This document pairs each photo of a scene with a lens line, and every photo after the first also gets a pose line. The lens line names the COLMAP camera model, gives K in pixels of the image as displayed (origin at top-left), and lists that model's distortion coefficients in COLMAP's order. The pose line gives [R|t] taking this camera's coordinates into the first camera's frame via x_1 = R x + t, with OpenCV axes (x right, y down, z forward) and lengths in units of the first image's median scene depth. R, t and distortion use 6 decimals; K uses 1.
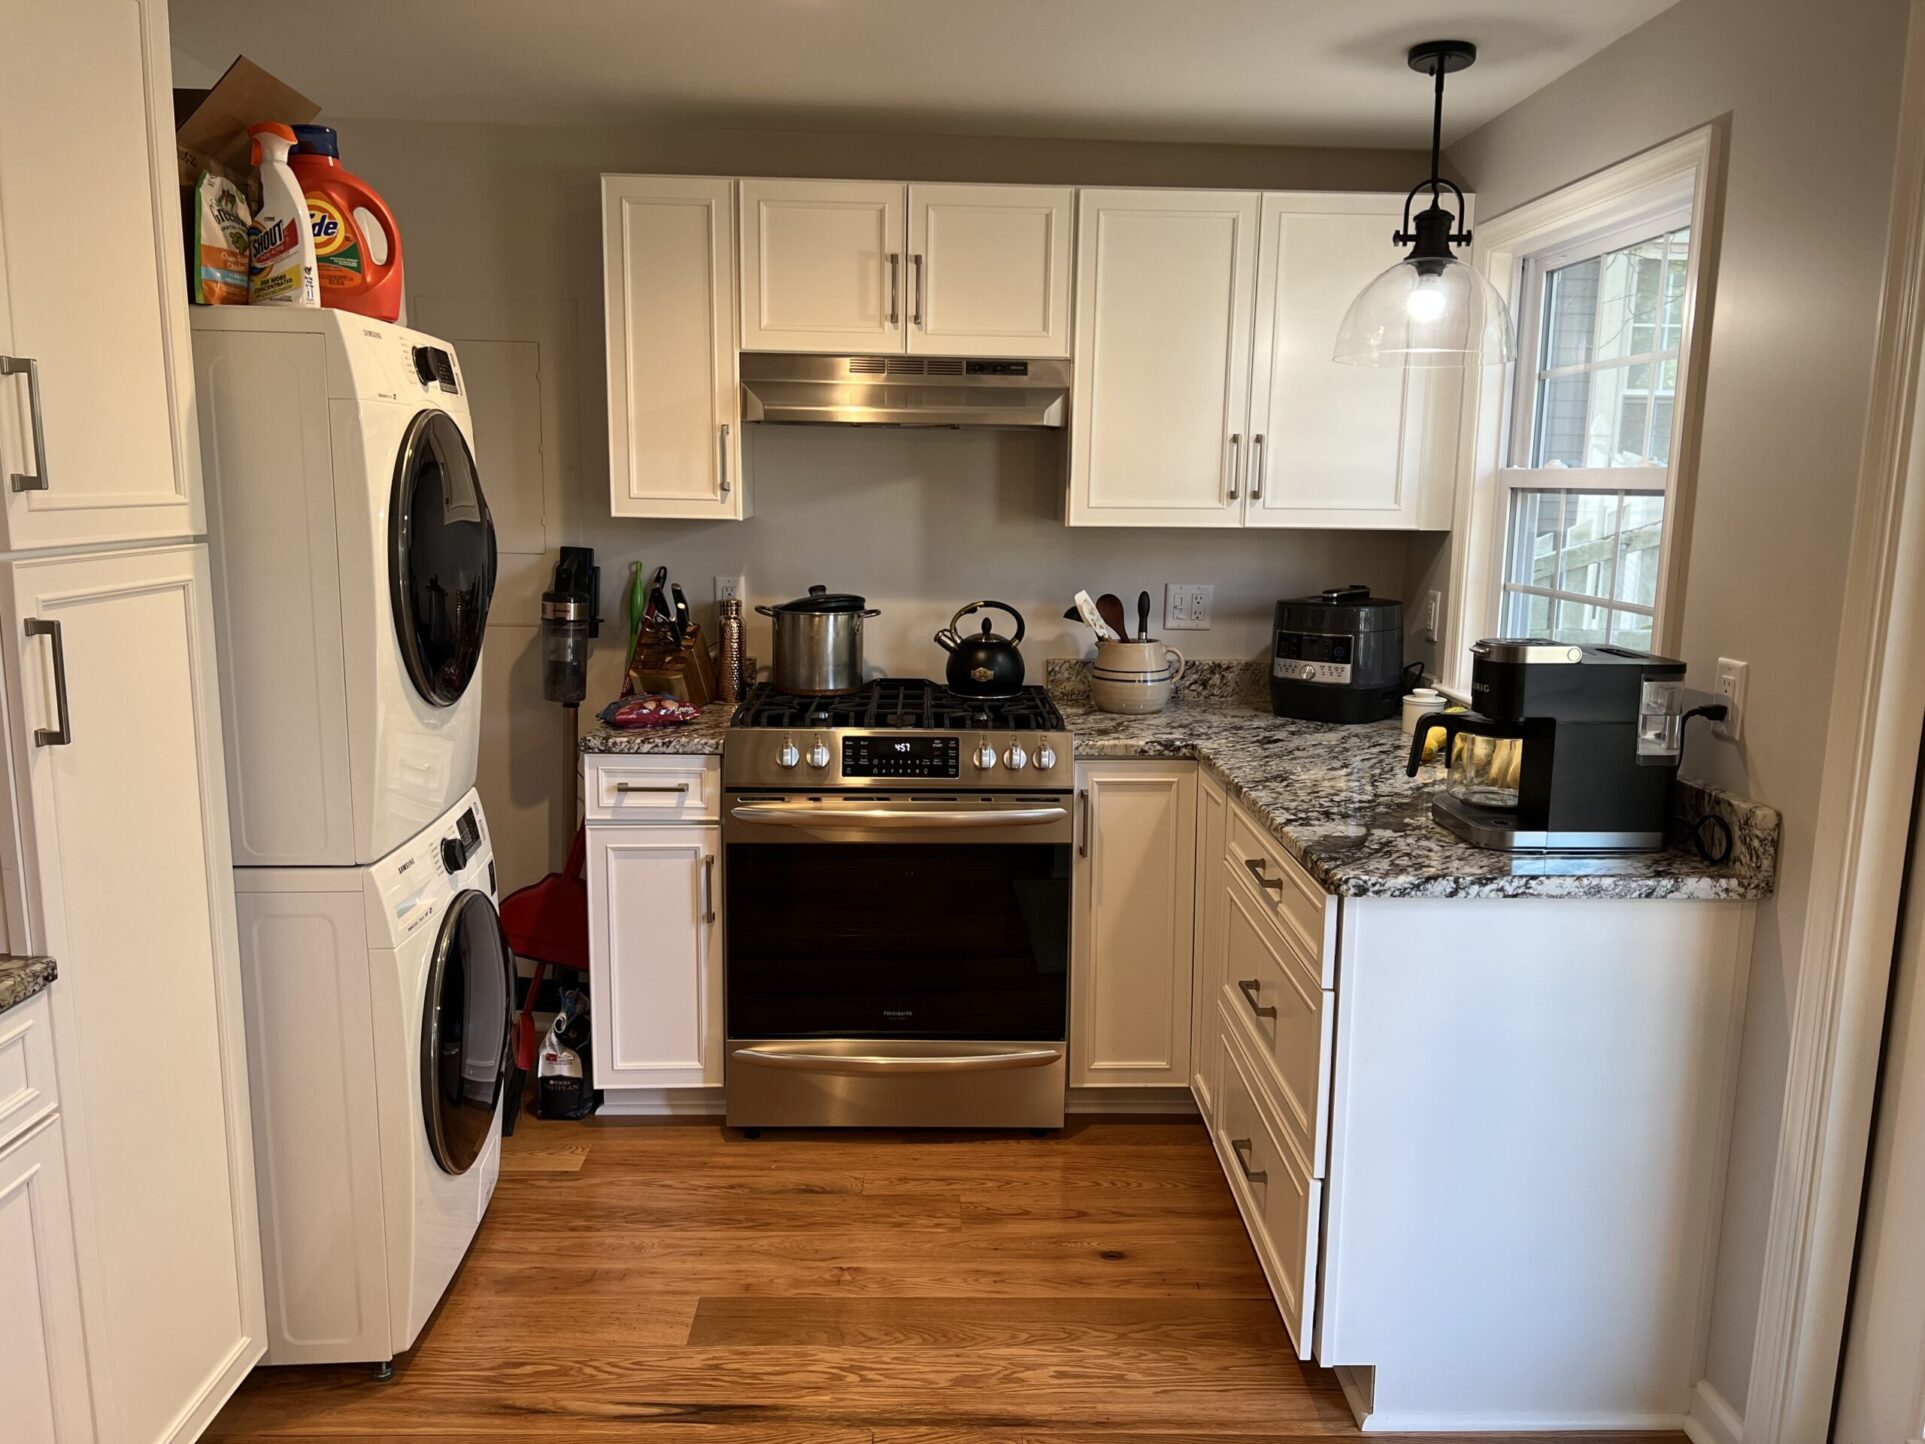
lens RADIAL K [[1452.5, 0, 963.6], [0, 1452.5, 721.3], [0, 0, 1]] dist [0.041212, -0.029914]
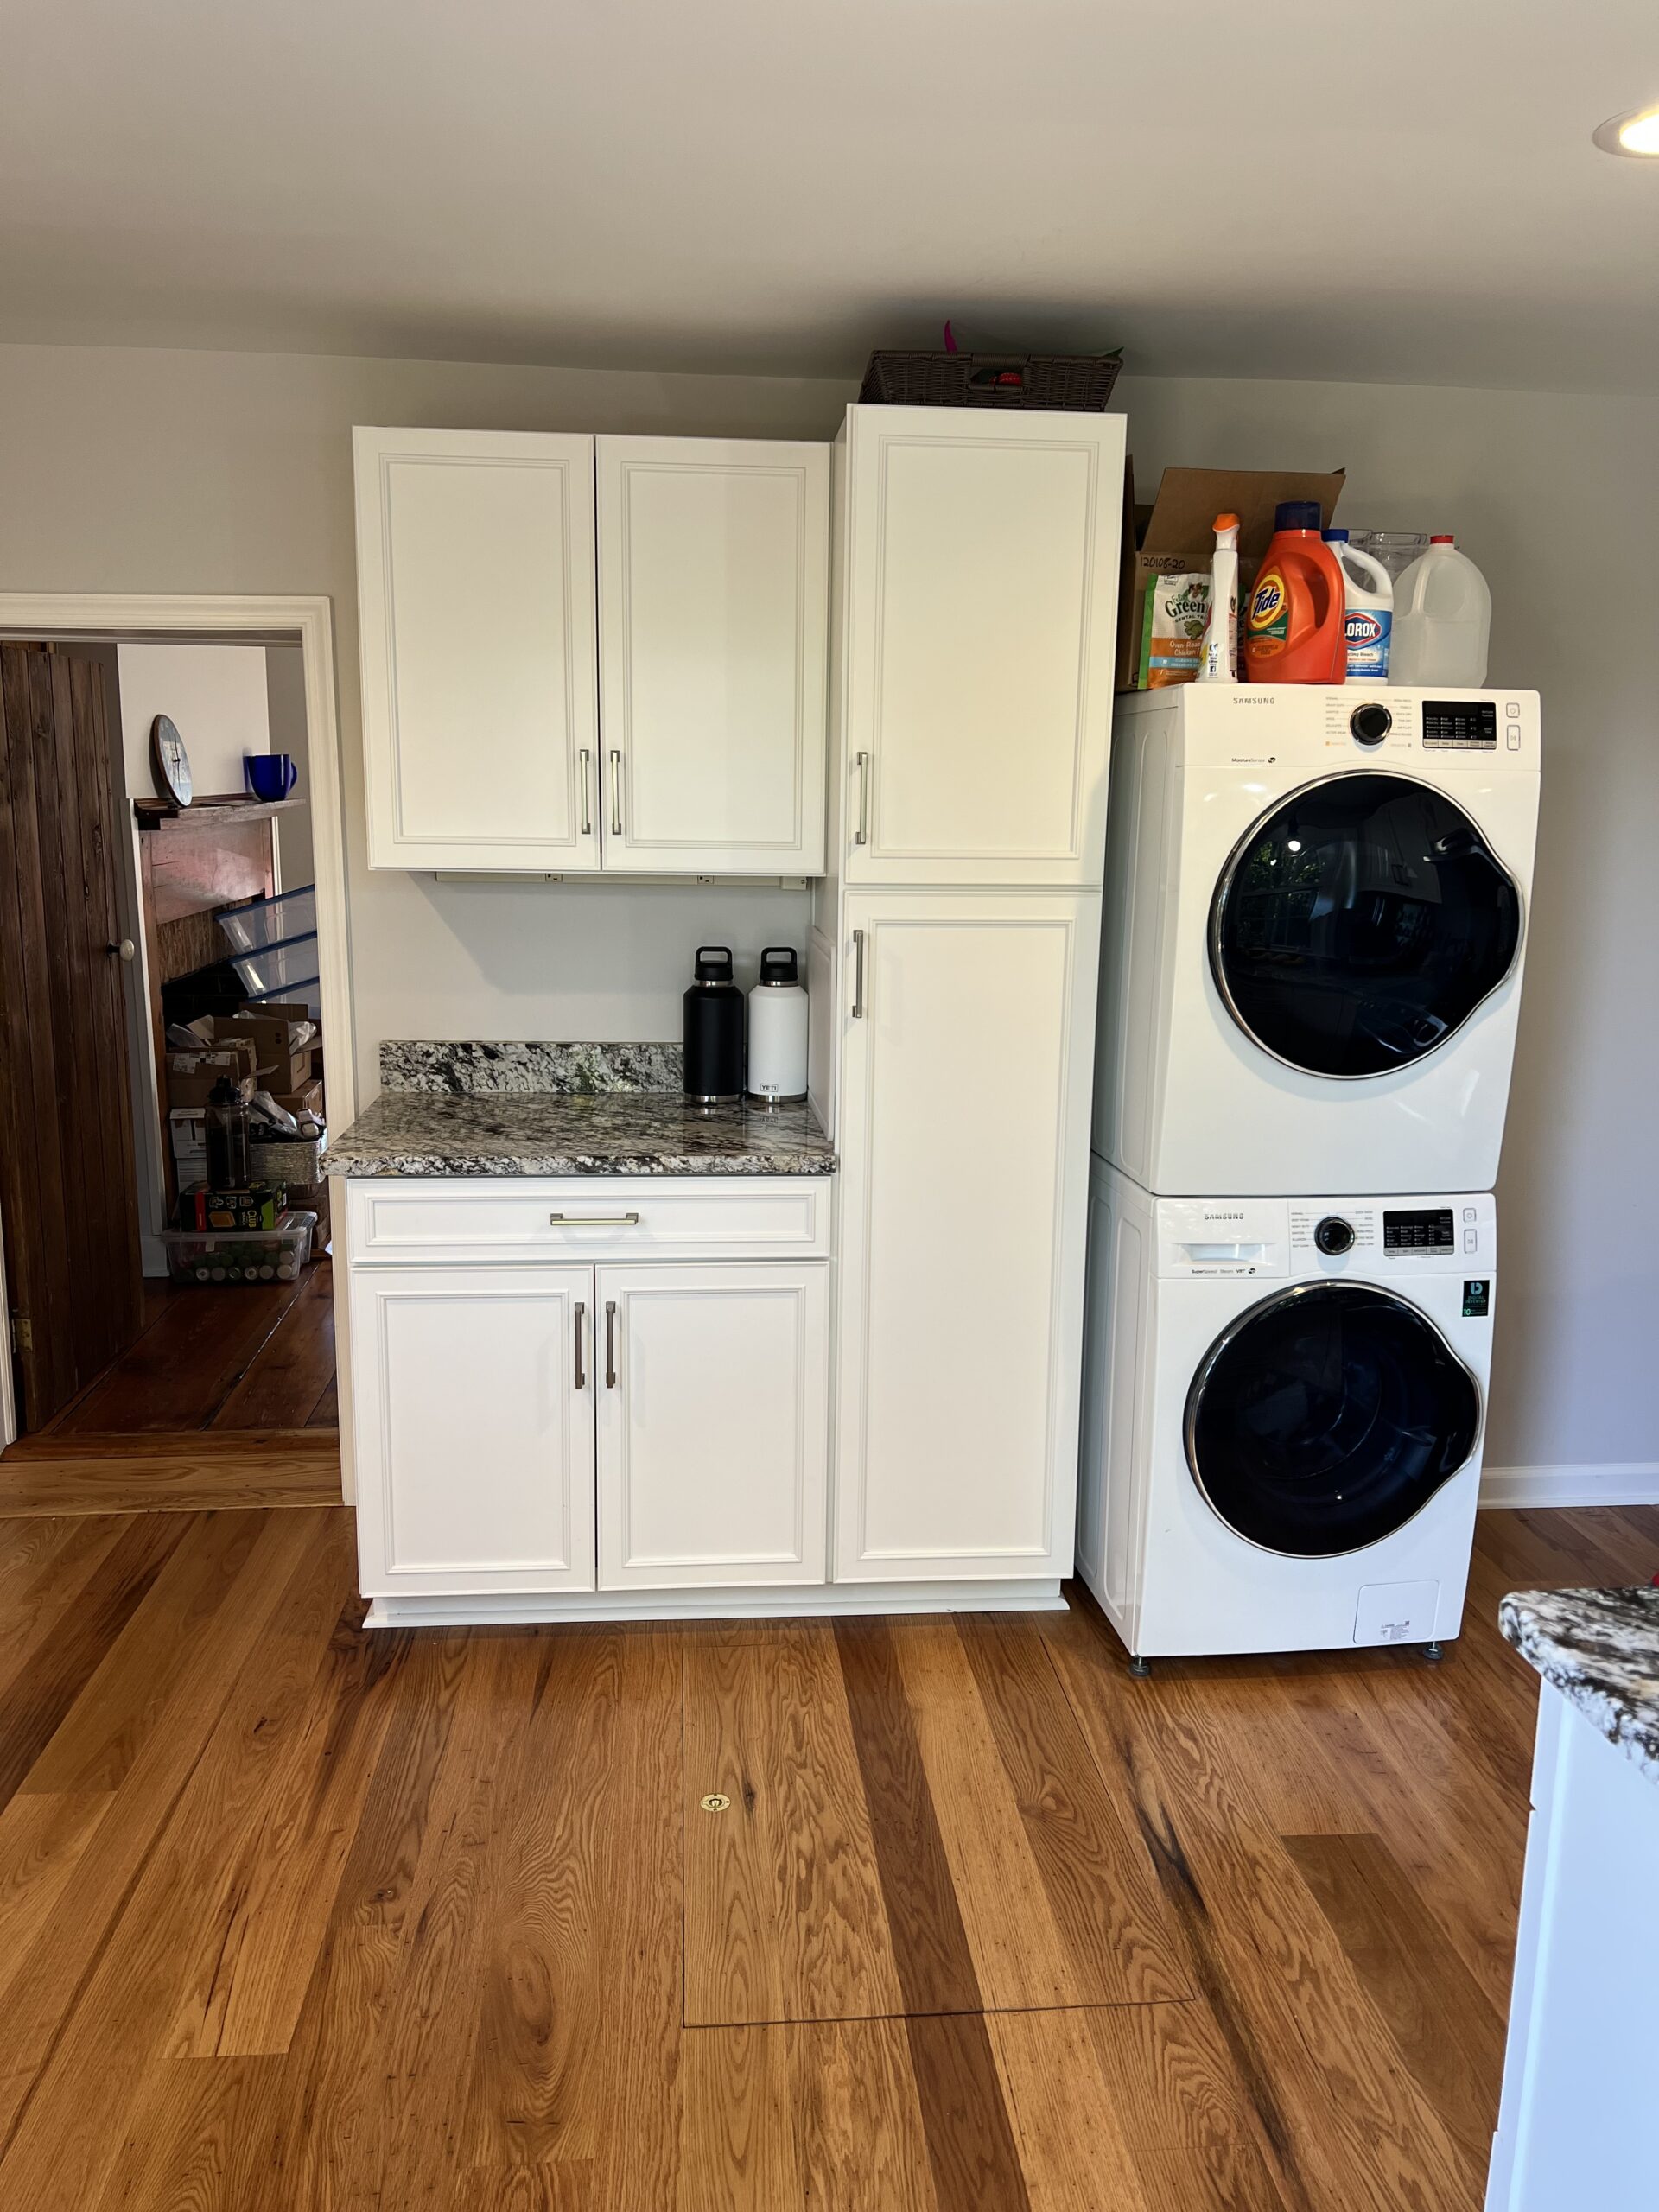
lens RADIAL K [[1669.0, 0, 835.8], [0, 1669.0, 1116.8], [0, 0, 1]] dist [0.041212, -0.029914]
pose [[0.076023, 0.176981, -0.981274, 0.722167], [-0.181651, 0.970111, 0.160895, -0.106315], [0.980420, 0.166018, 0.105900, 0.580770]]
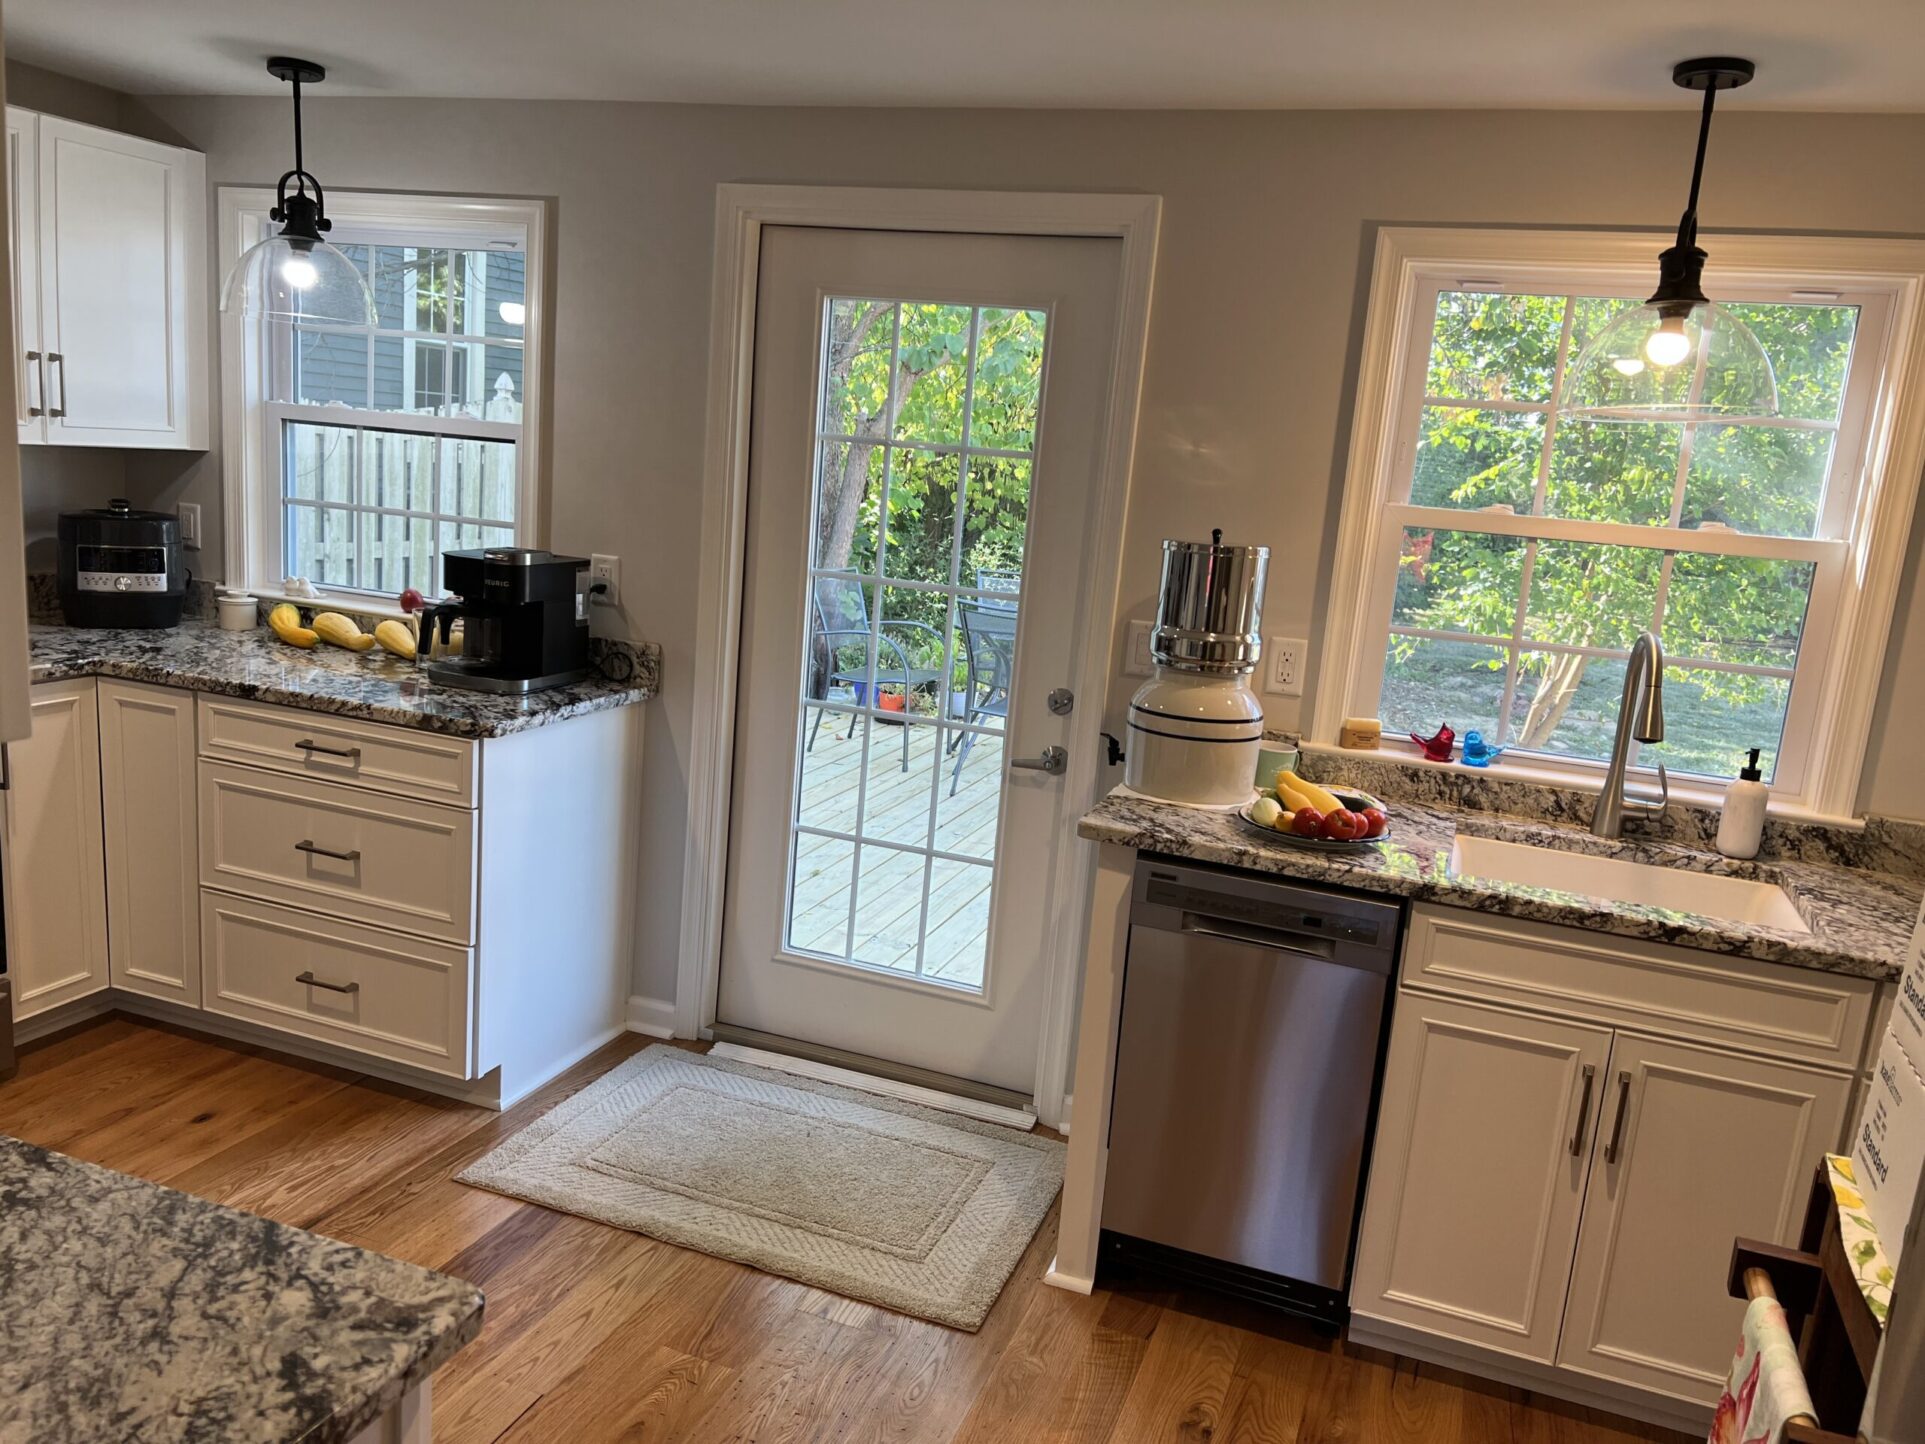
lens RADIAL K [[1452.5, 0, 950.6], [0, 1452.5, 732.0], [0, 0, 1]] dist [0.041212, -0.029914]
pose [[0.371247, -0.166846, 0.913421, -0.794339], [0.080484, 0.985804, 0.147356, -0.053554], [-0.925039, 0.018811, 0.379405, 0.048155]]
